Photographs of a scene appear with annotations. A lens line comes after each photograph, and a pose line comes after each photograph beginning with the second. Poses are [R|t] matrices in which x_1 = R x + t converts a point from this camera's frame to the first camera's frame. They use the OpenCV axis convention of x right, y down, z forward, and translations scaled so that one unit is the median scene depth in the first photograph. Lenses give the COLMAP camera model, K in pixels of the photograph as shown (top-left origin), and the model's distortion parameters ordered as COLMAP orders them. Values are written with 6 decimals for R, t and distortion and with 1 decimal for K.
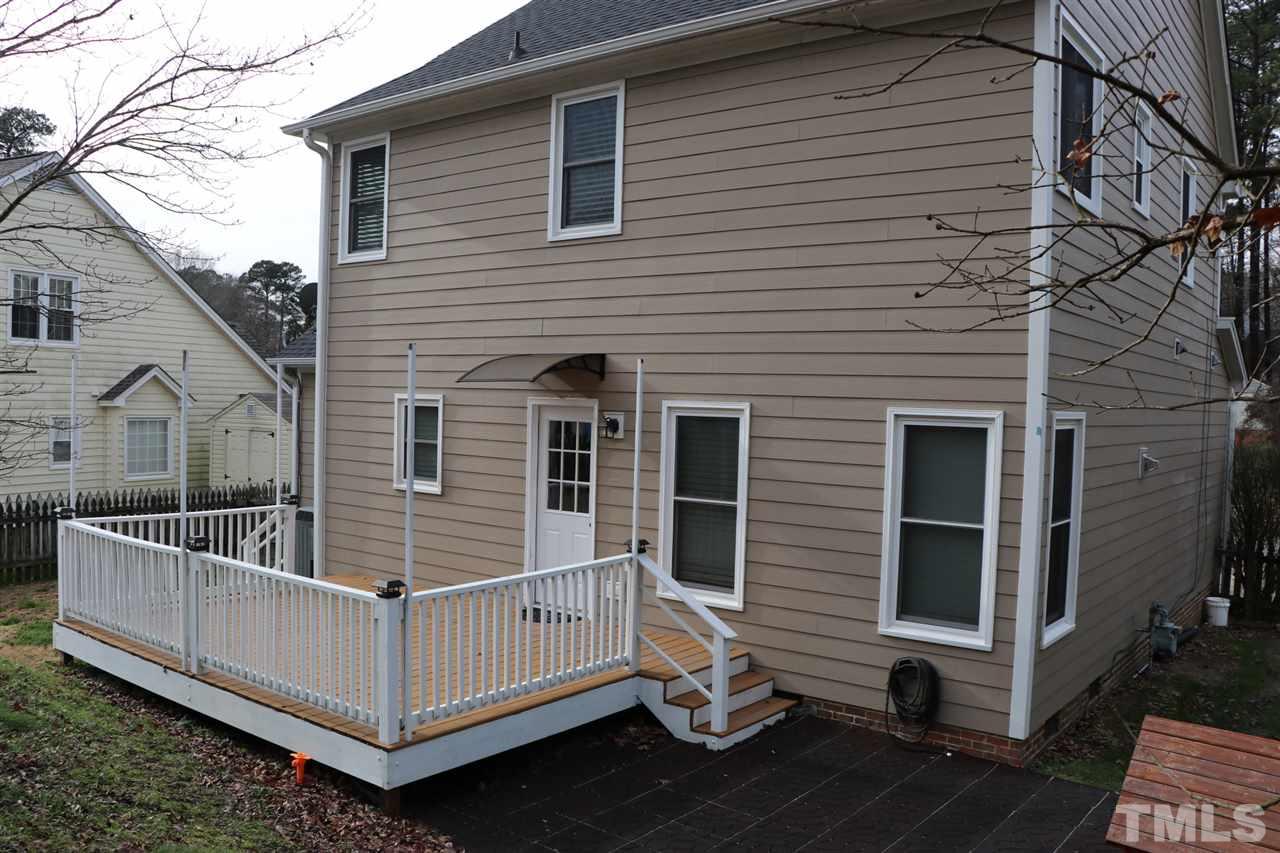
lens RADIAL K [[1058.0, 0, 622.2], [0, 1058.0, 428.1], [0, 0, 1]] dist [-0.188147, 0.160660]
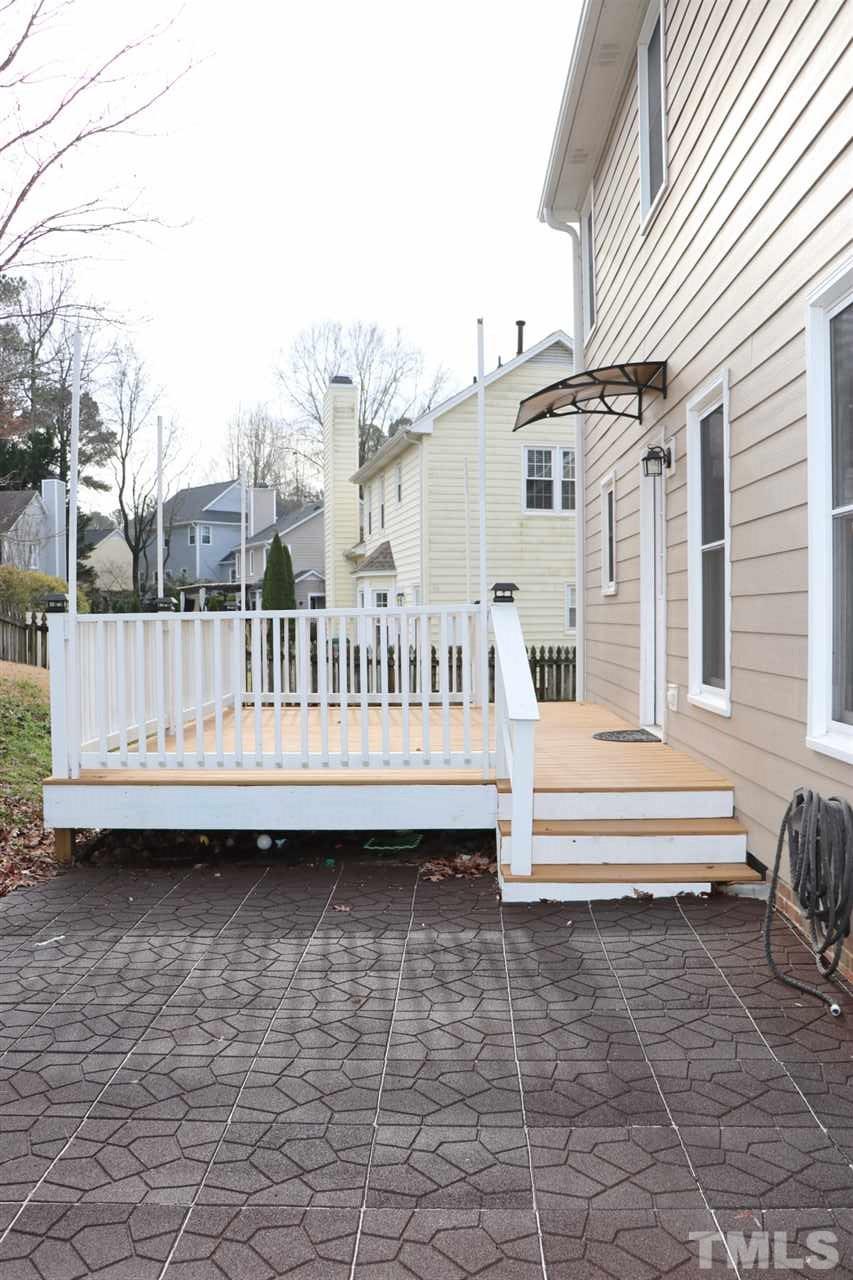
lens RADIAL K [[1058.0, 0, 426.9], [0, 1058.0, 660.3], [0, 0, 1]] dist [-0.188147, 0.160660]
pose [[0.601163, 0.004322, -0.799115, 0.508968], [0.000286, 0.999984, 0.005623, 0.144977], [0.799127, -0.003608, 0.601152, 0.526414]]
